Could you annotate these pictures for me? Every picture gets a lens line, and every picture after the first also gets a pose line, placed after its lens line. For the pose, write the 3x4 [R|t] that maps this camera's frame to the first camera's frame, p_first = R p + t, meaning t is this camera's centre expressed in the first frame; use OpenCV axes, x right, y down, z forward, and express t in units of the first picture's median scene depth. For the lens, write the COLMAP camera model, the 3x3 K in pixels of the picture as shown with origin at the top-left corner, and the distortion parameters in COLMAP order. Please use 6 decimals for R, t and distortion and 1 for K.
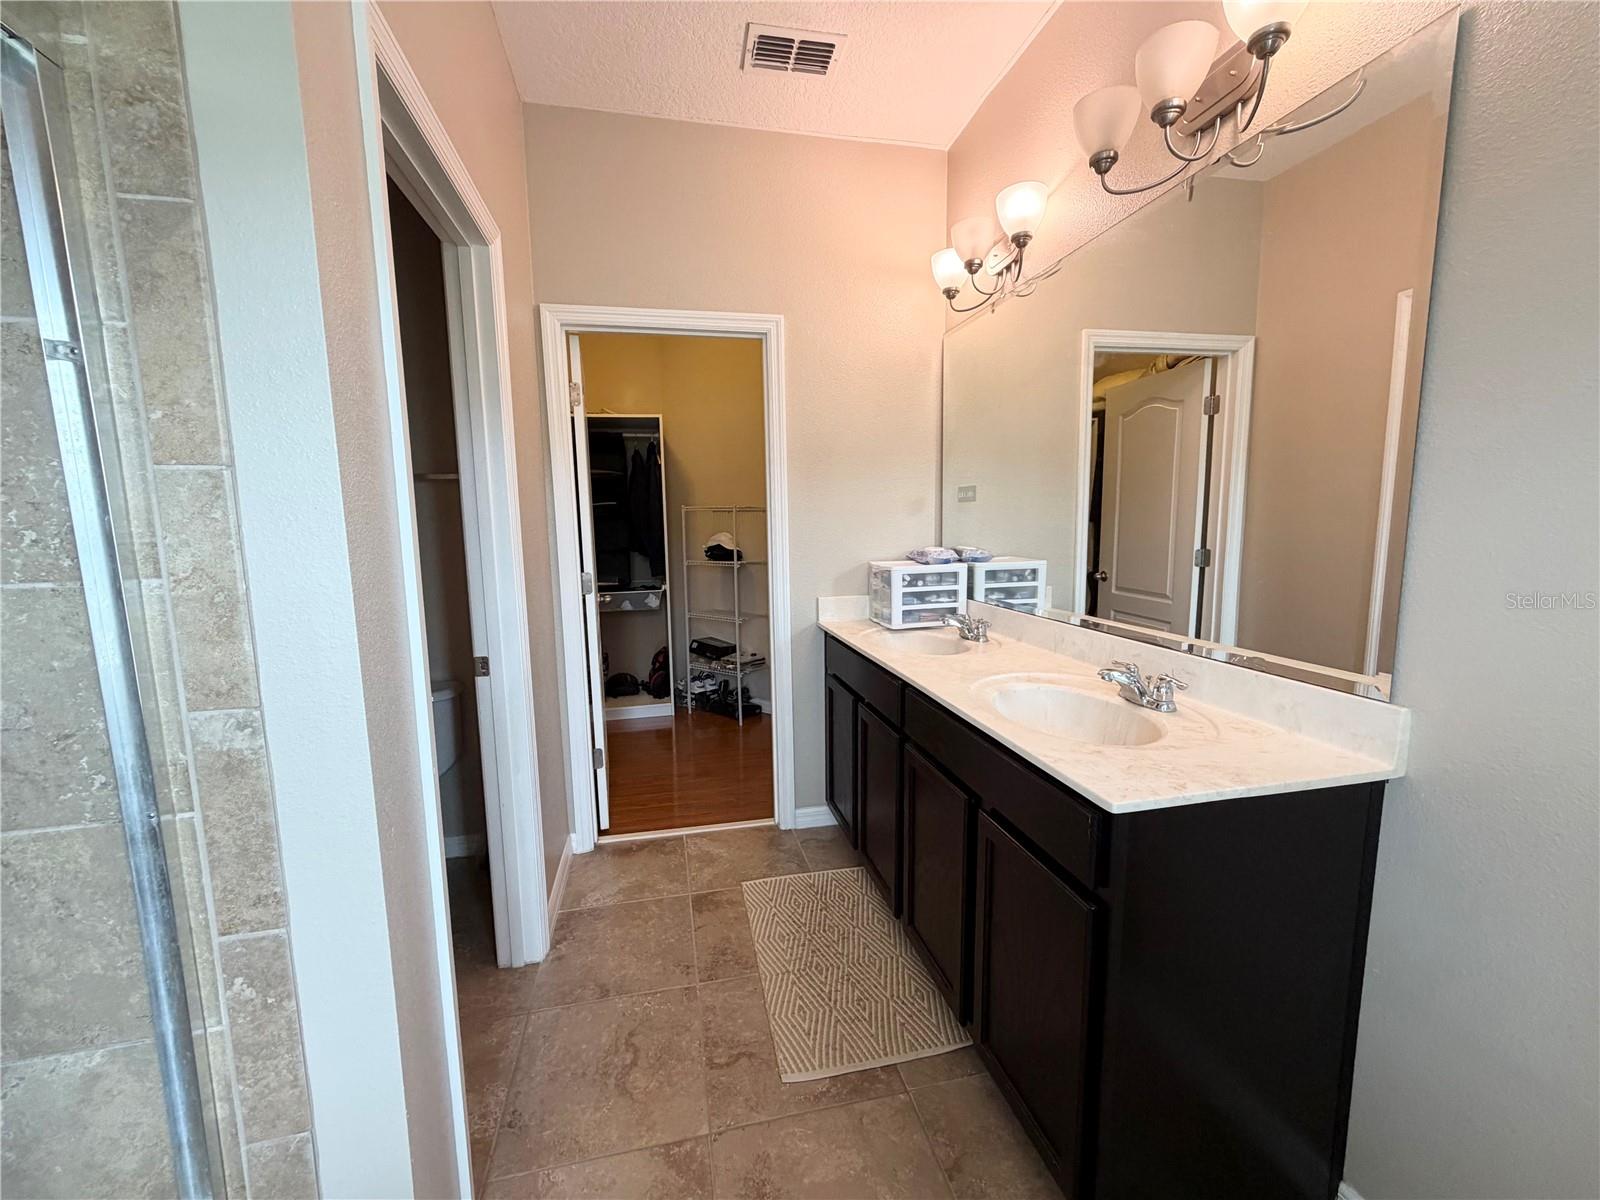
lens RADIAL K [[637.1, 0, 798.5], [0, 637.1, 598.0], [0, 0, 1]] dist [0.001220, -0.000096]
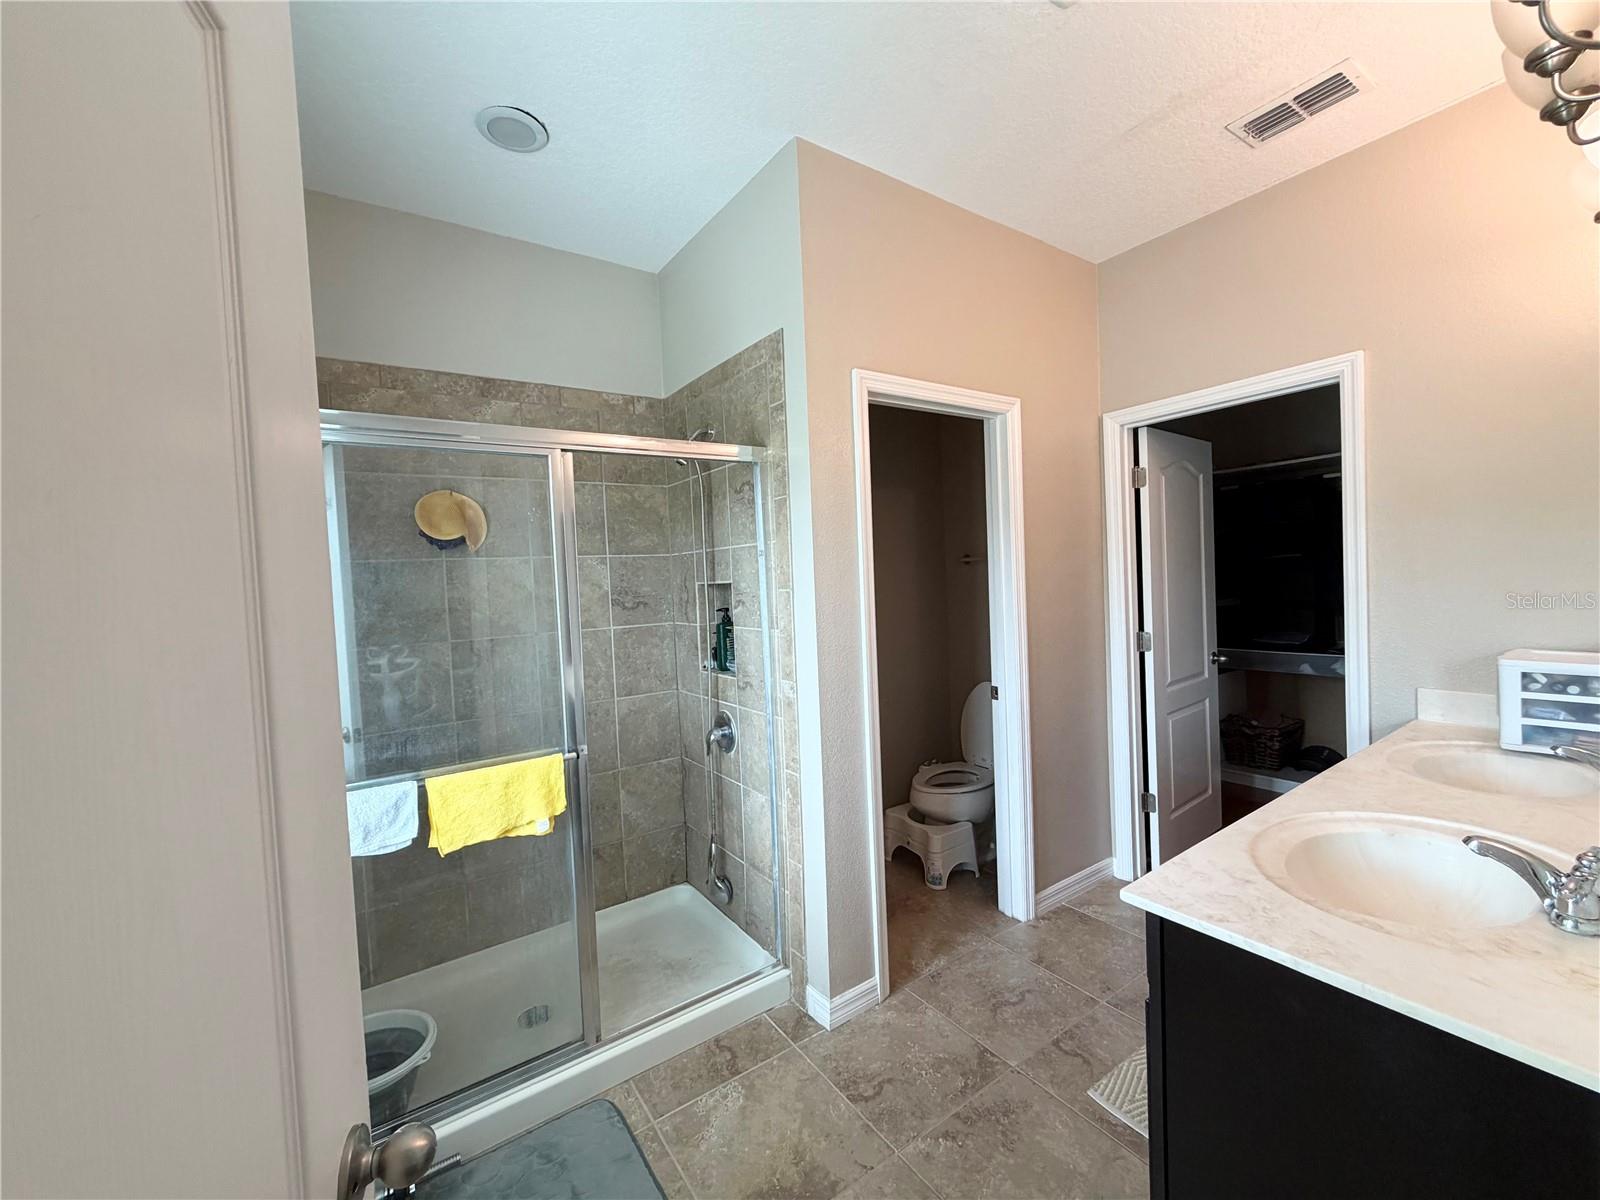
lens RADIAL K [[637.1, 0, 807.8], [0, 637.1, 599.9], [0, 0, 1]] dist [0.001220, -0.000096]
pose [[0.386092, 0.031953, -0.921907, 0.929802], [-0.080381, 0.996764, 0.000884, -0.100235], [0.918951, 0.073763, 0.387411, 0.021834]]
